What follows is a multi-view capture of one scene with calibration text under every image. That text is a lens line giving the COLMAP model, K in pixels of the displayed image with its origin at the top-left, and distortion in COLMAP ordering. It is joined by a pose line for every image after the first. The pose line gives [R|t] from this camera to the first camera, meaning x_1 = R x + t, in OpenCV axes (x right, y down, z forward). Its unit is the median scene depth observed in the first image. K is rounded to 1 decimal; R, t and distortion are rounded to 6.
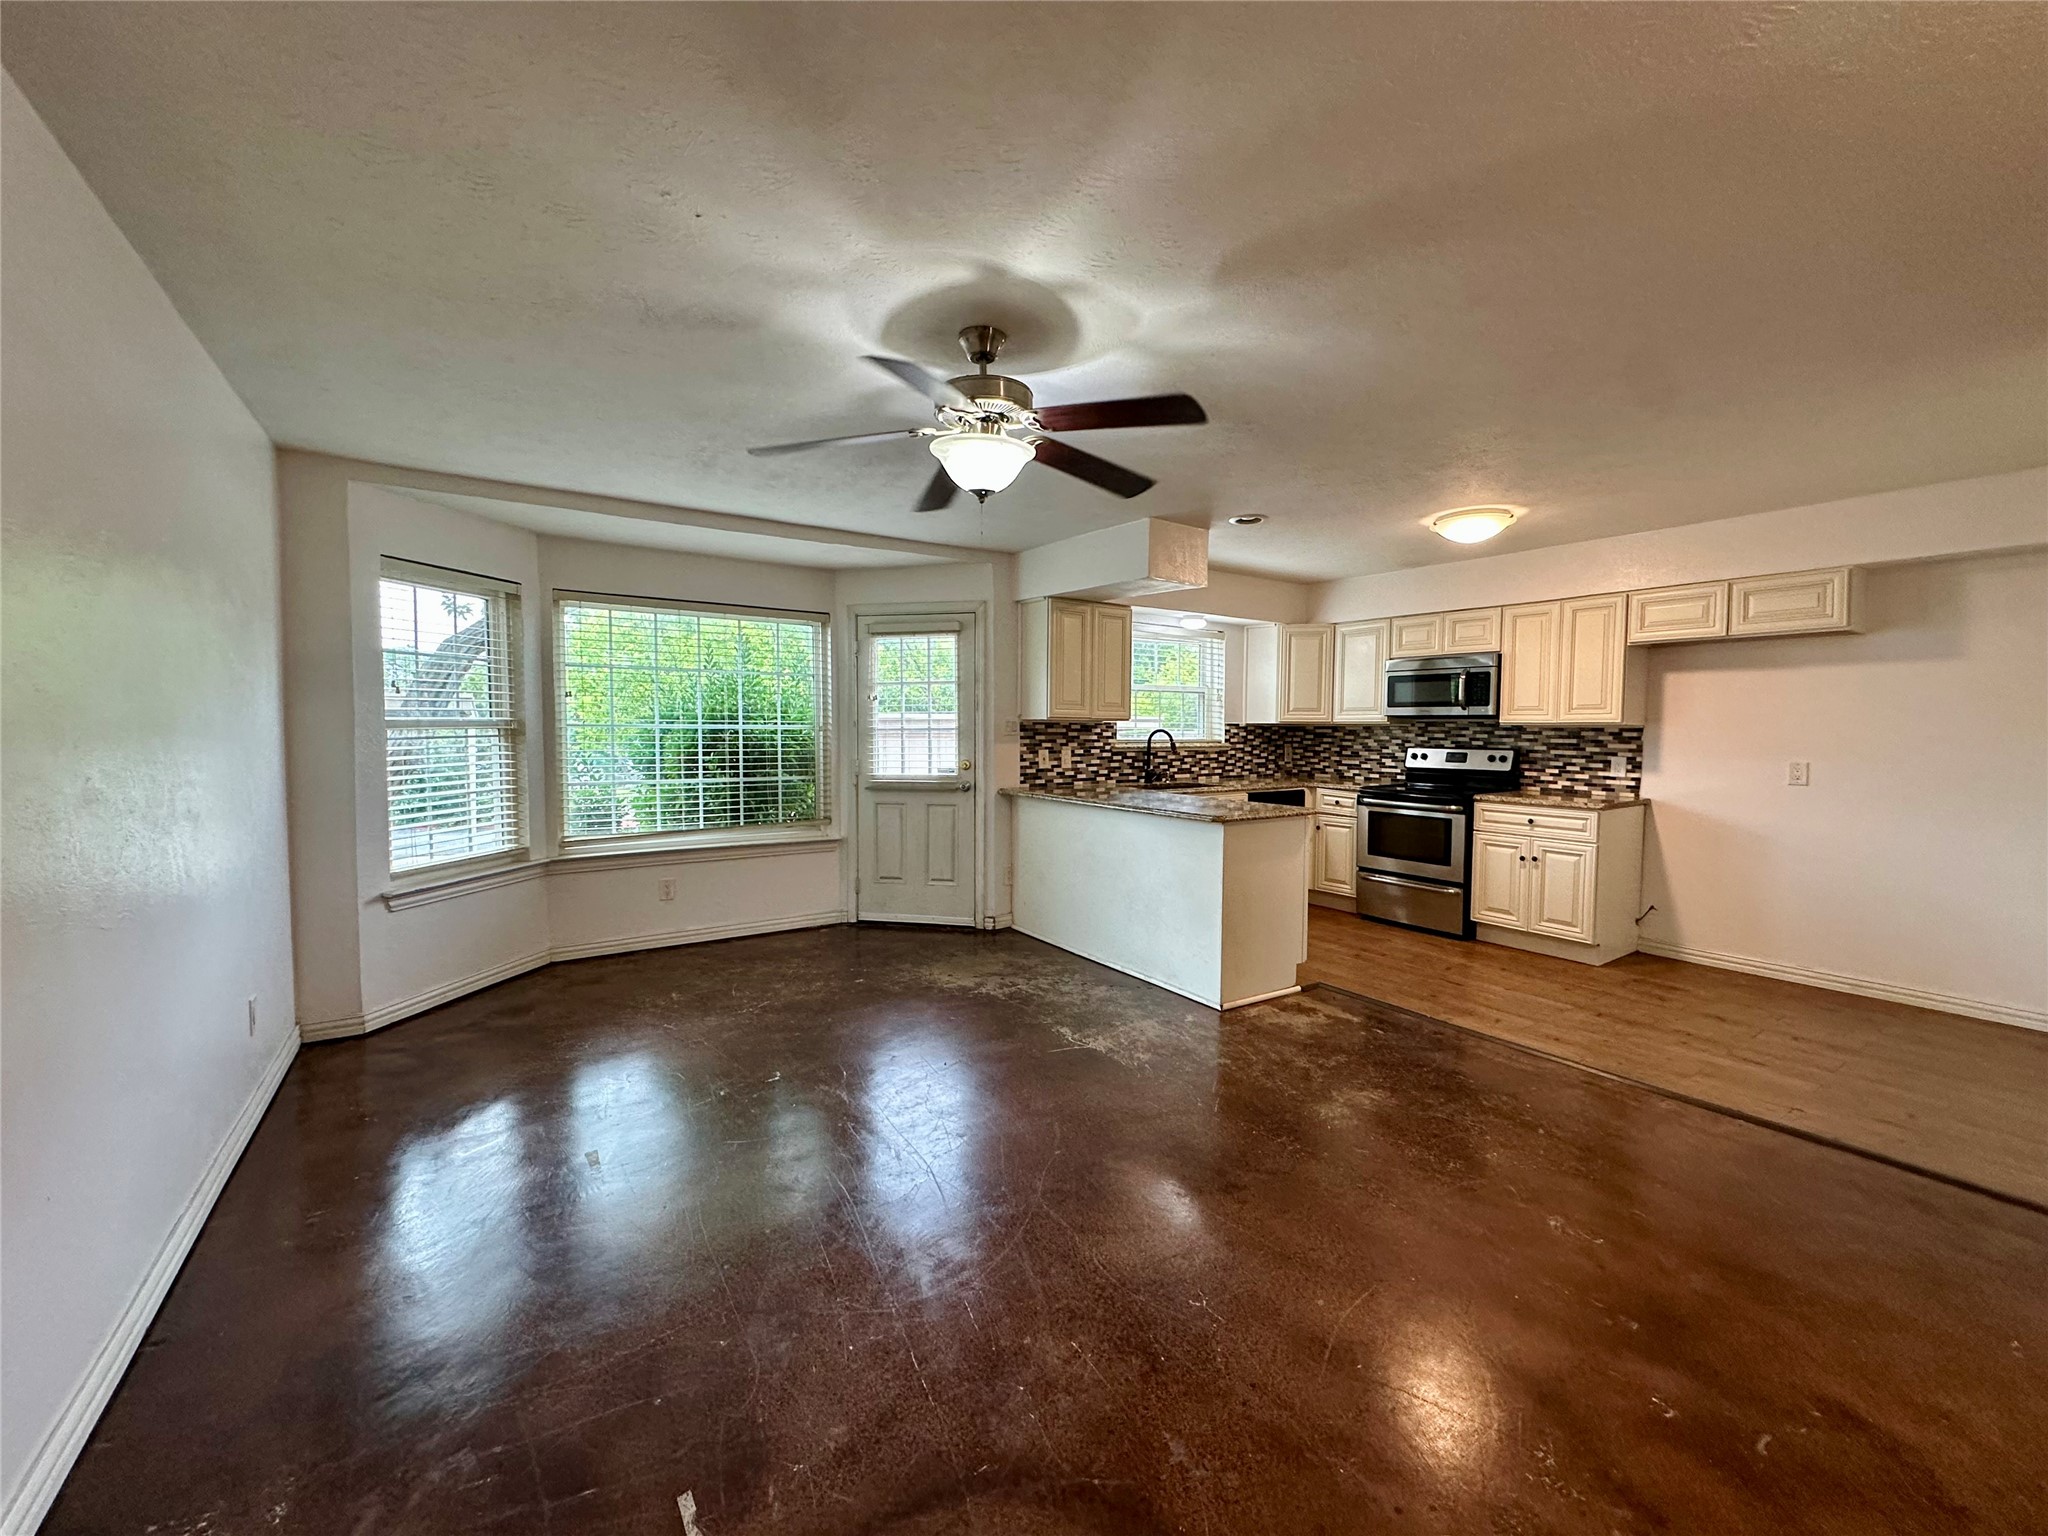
lens RADIAL K [[819.4, 0, 1017.1], [0, 819.4, 773.8], [0, 0, 1]] dist [0.000164, 0.000036]
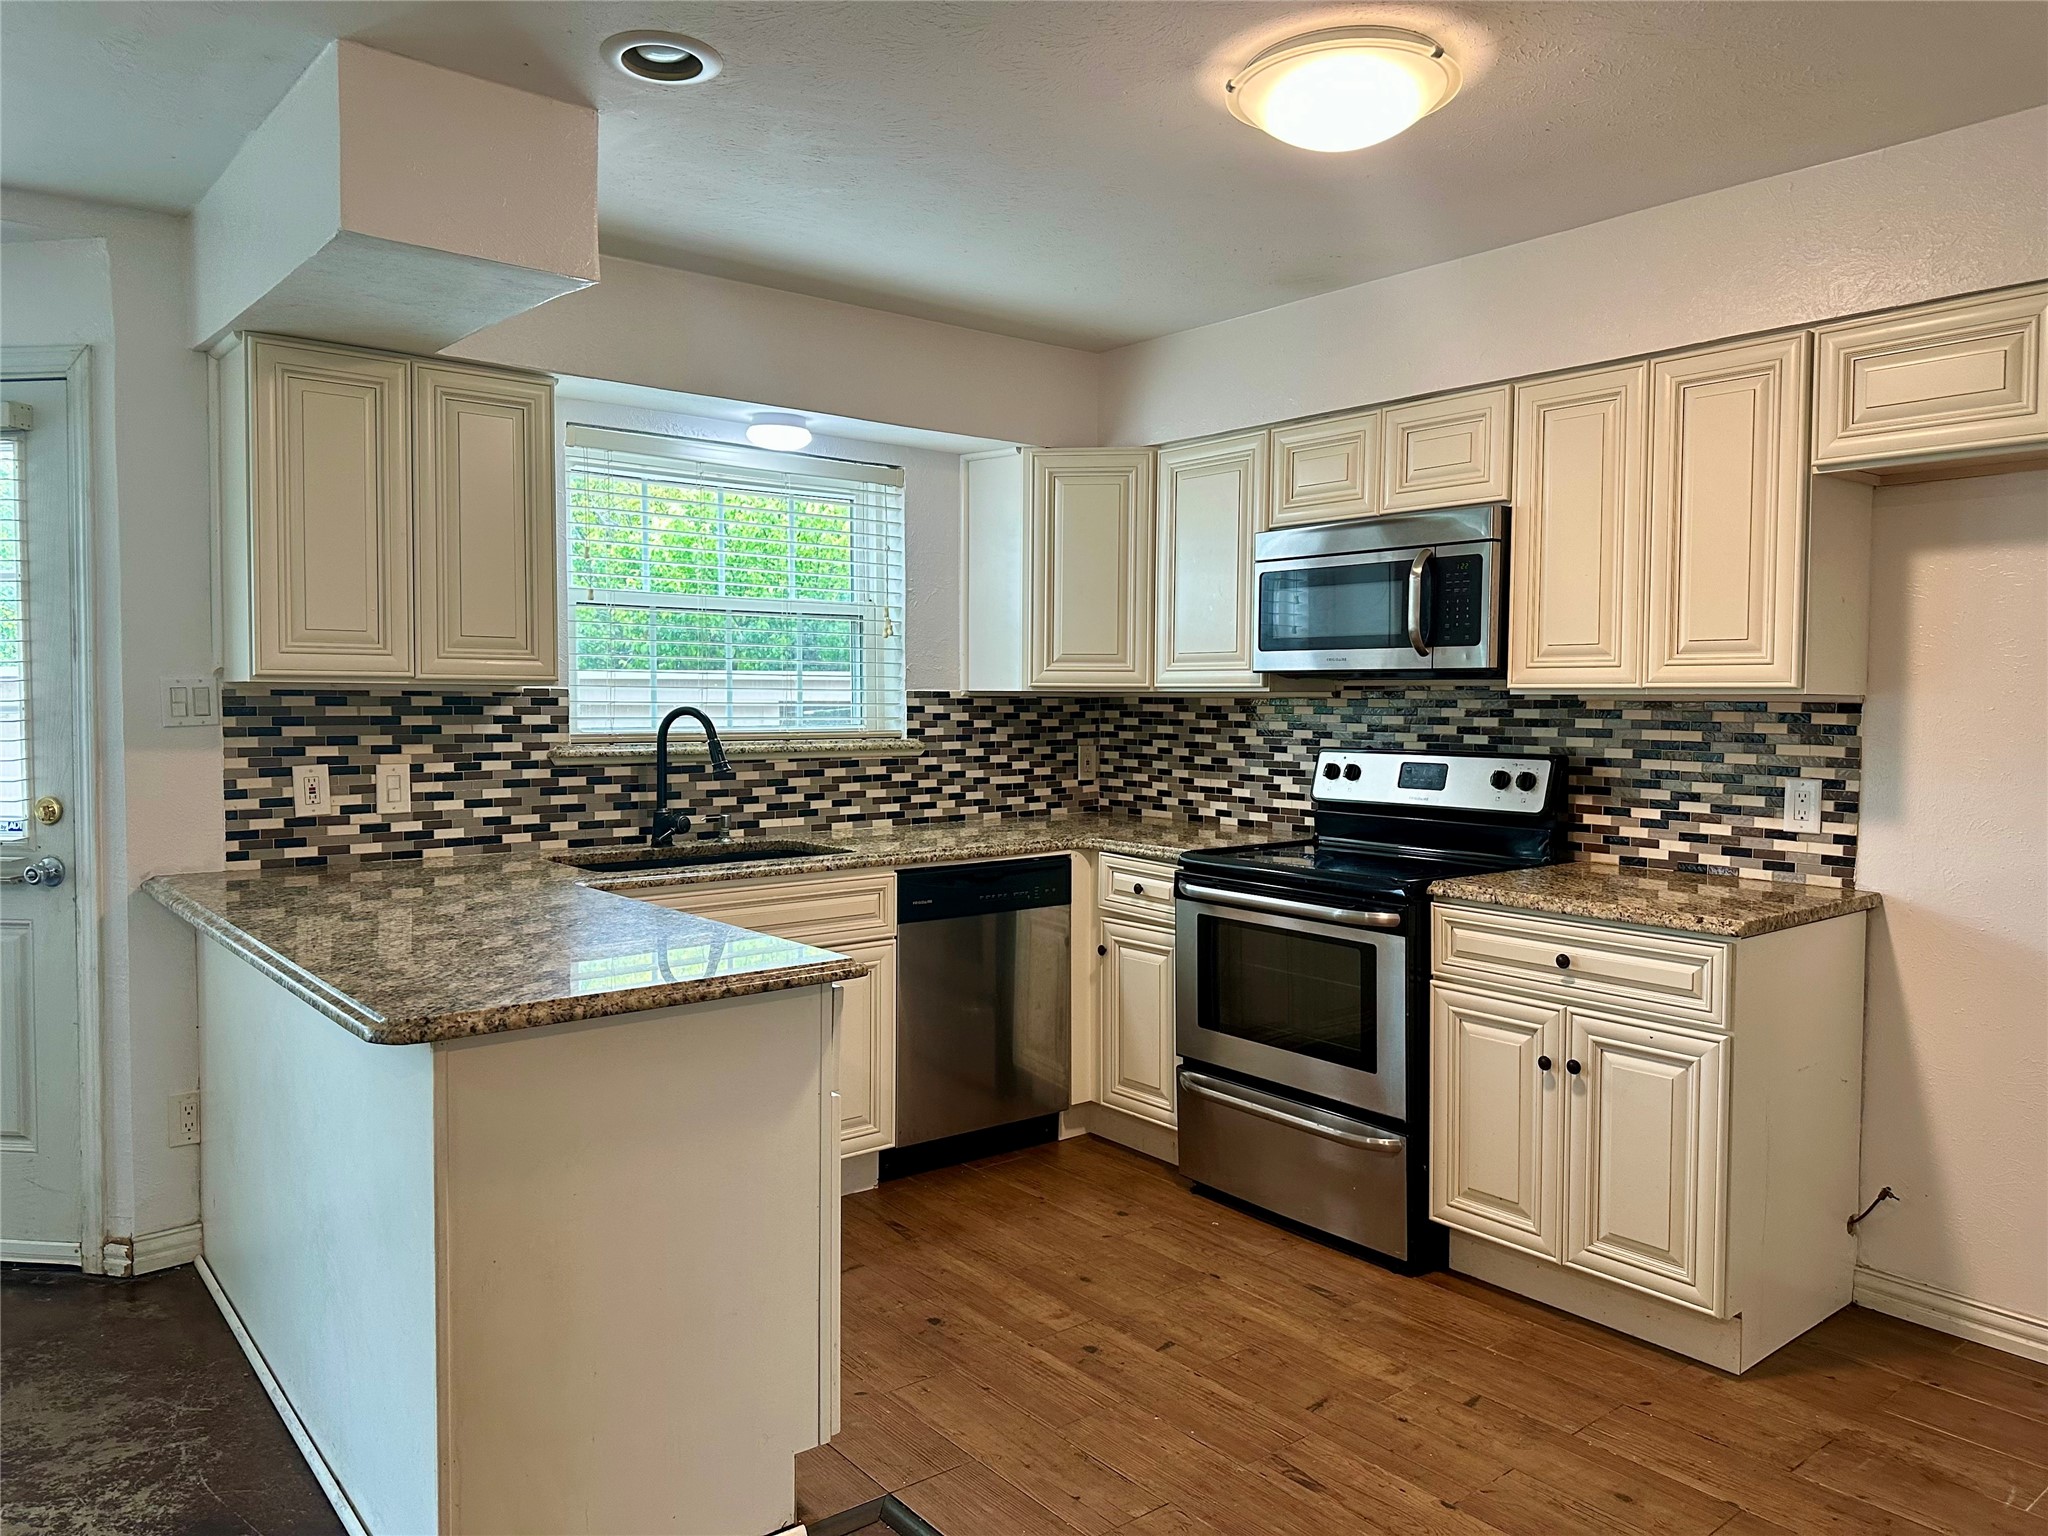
lens RADIAL K [[1444.8, 0, 992.7], [0, 1444.8, 765.8], [0, 0, 1]] dist [0.134114, -0.196076]
pose [[0.996974, -0.006559, 0.077458, 0.284516], [0.007106, 0.999952, -0.006787, -0.022328], [-0.077410, 0.007317, 0.996973, 0.324202]]
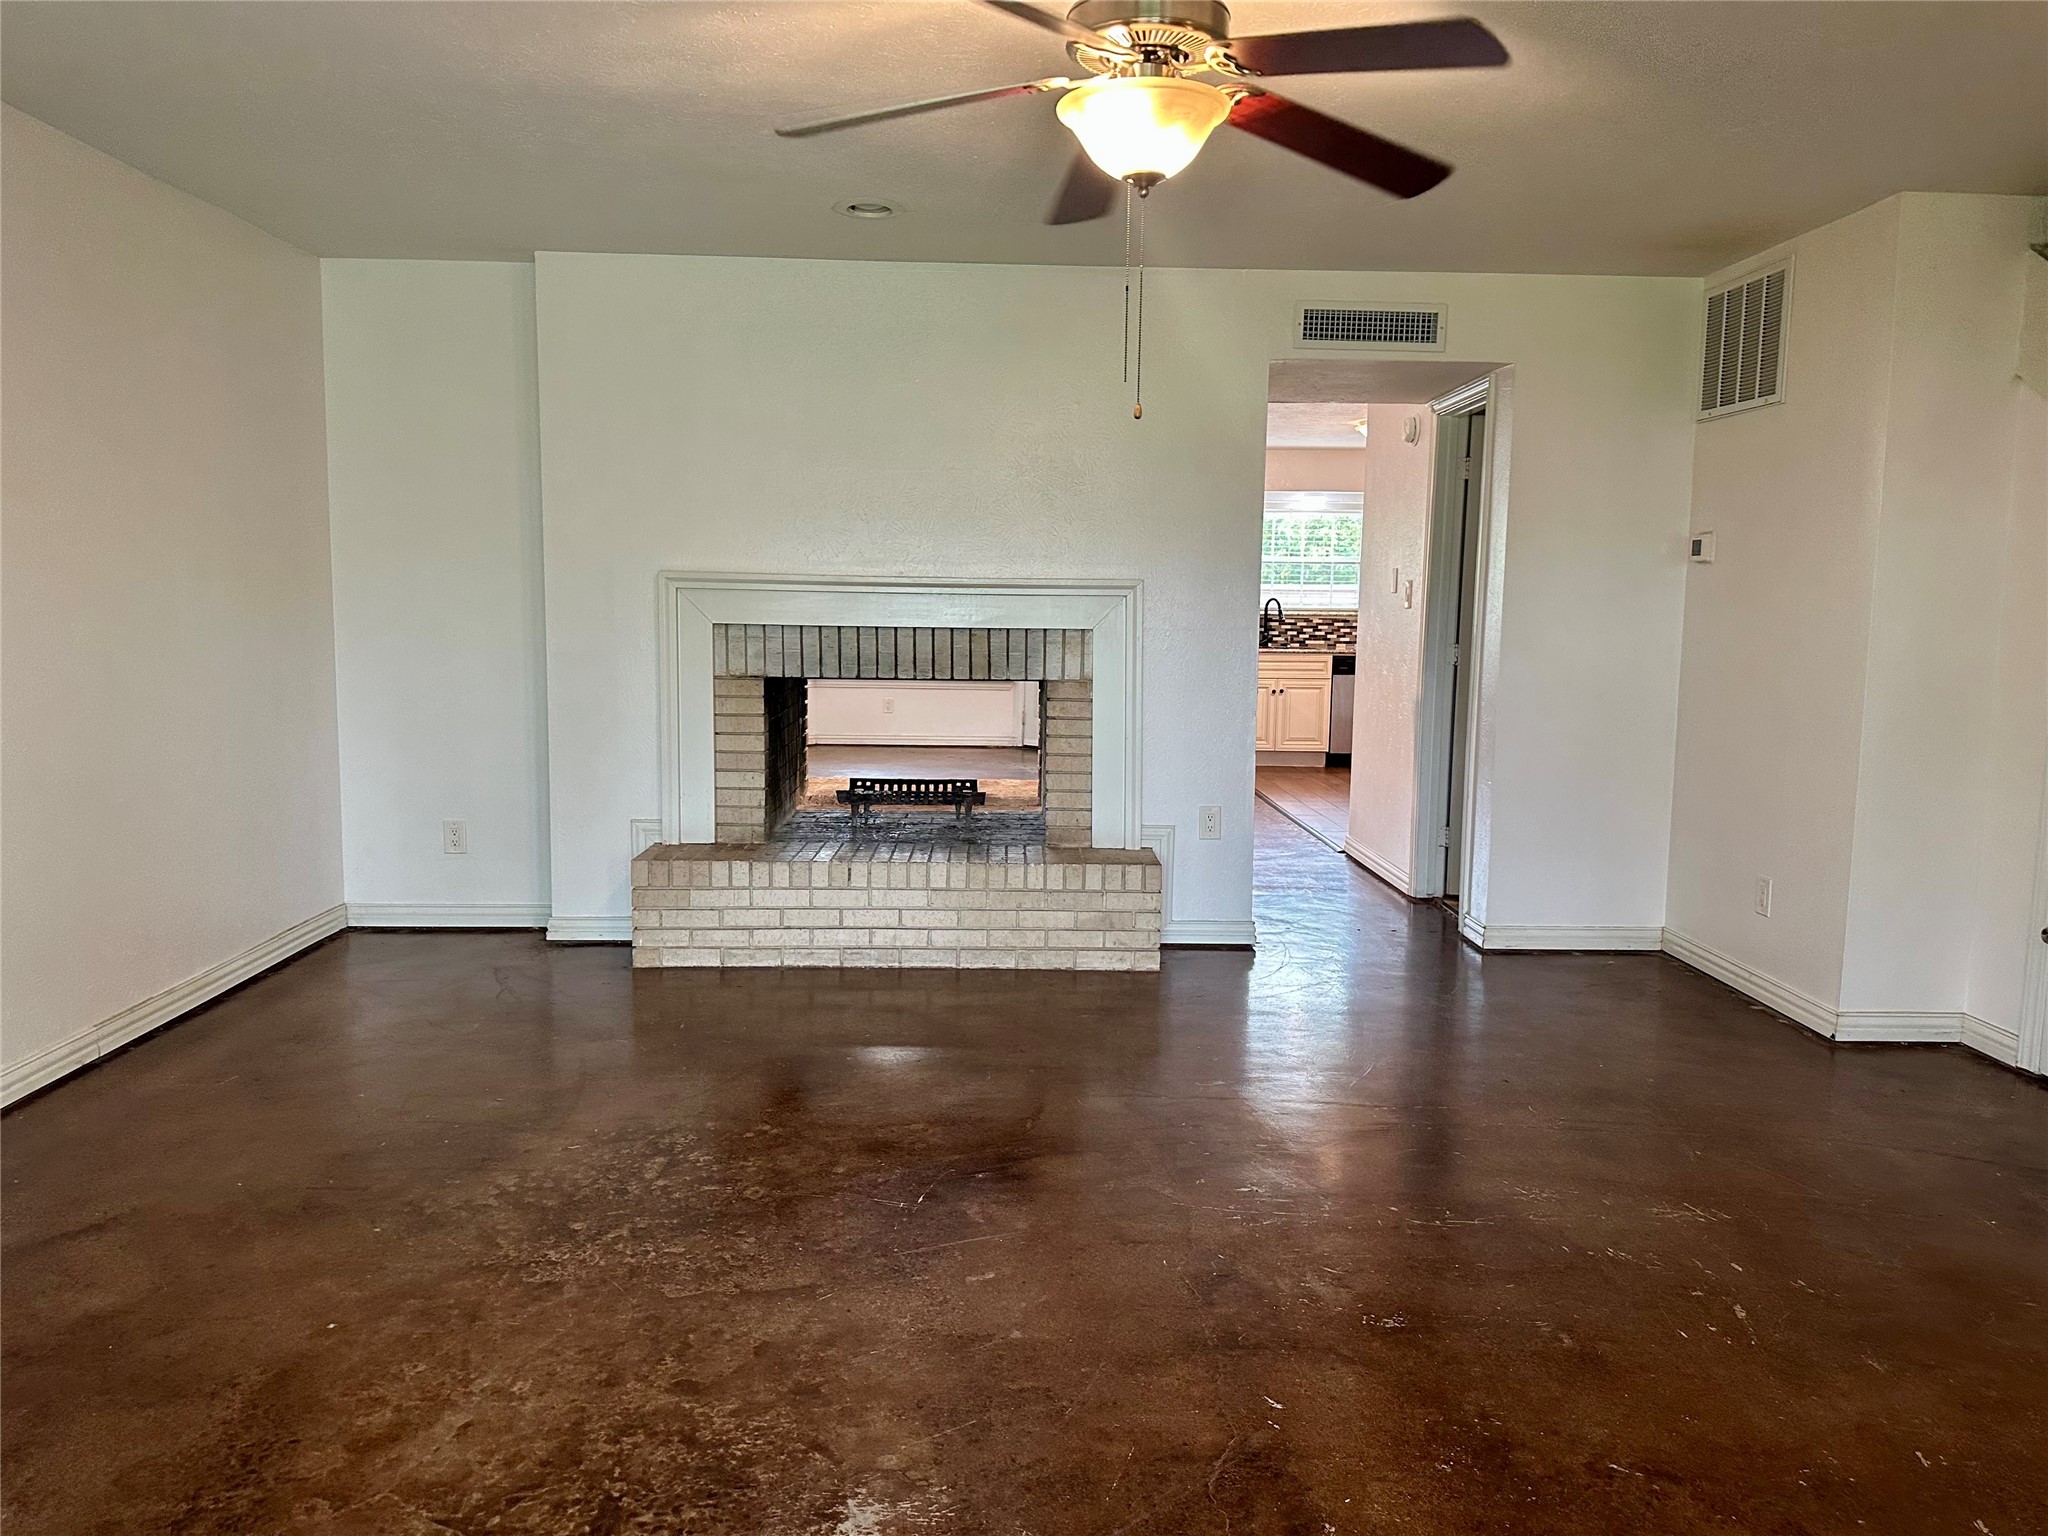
lens RADIAL K [[1444.8, 0, 992.7], [0, 1444.8, 765.8], [0, 0, 1]] dist [0.134114, -0.196076]
pose [[0.842732, 0.069246, -0.533861, 1.001653], [-0.039243, 0.996956, 0.067365, 0.059957], [0.536901, -0.035820, 0.842884, -0.969105]]
